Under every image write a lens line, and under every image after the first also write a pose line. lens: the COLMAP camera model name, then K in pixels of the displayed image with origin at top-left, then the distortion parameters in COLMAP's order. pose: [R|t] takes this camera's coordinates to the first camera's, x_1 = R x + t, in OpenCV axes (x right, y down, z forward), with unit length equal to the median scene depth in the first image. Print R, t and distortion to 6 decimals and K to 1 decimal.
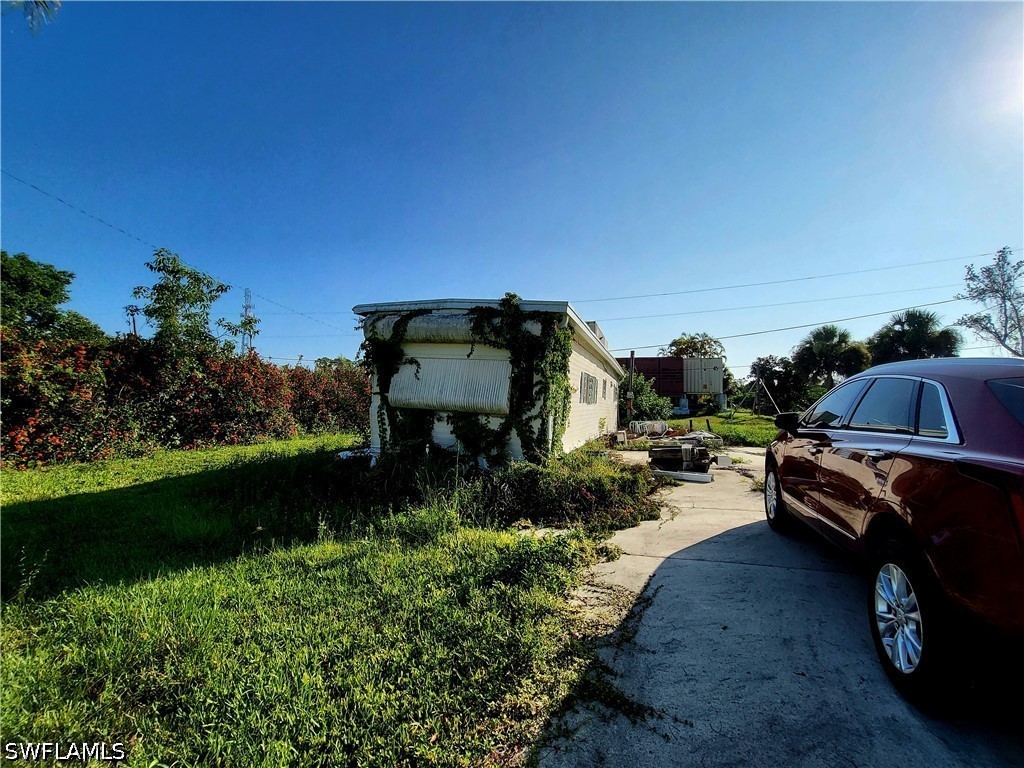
lens RADIAL K [[456.0, 0, 512.0], [0, 456.0, 384.0], [0, 0, 1]] dist [-0.002184, -0.000524]
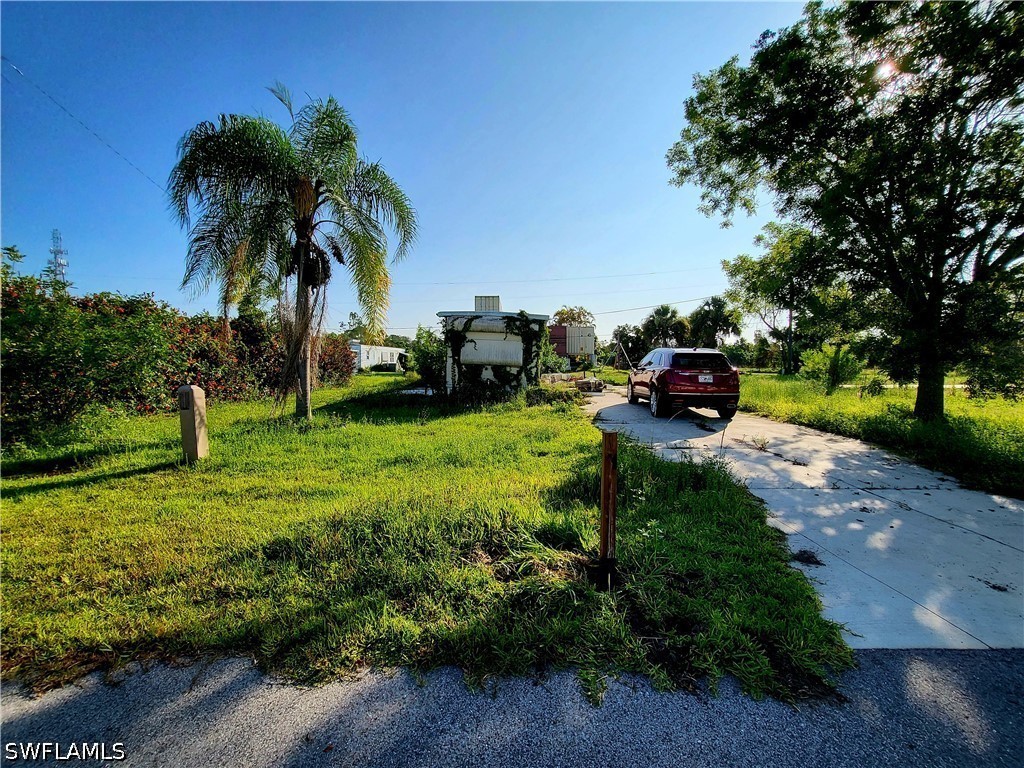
lens RADIAL K [[456.0, 0, 512.0], [0, 456.0, 384.0], [0, 0, 1]] dist [-0.002184, -0.000524]
pose [[0.962867, -0.025145, 0.268802, -0.431854], [0.001996, 0.996289, 0.086048, -0.023907], [-0.269968, -0.082316, 0.959344, -0.732742]]
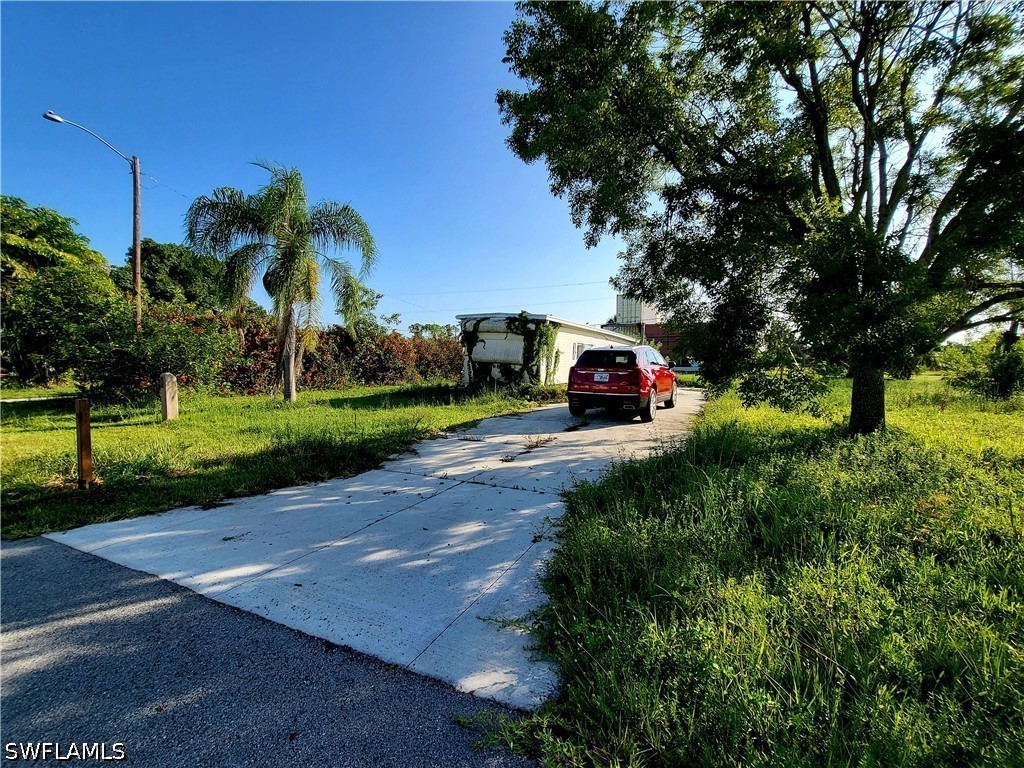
lens RADIAL K [[456.0, 0, 512.0], [0, 456.0, 384.0], [0, 0, 1]] dist [-0.002184, -0.000524]
pose [[0.983628, 0.002938, -0.180186, 0.236431], [0.012034, 0.996564, 0.081947, -0.014396], [0.179808, -0.082774, 0.980213, -0.847928]]
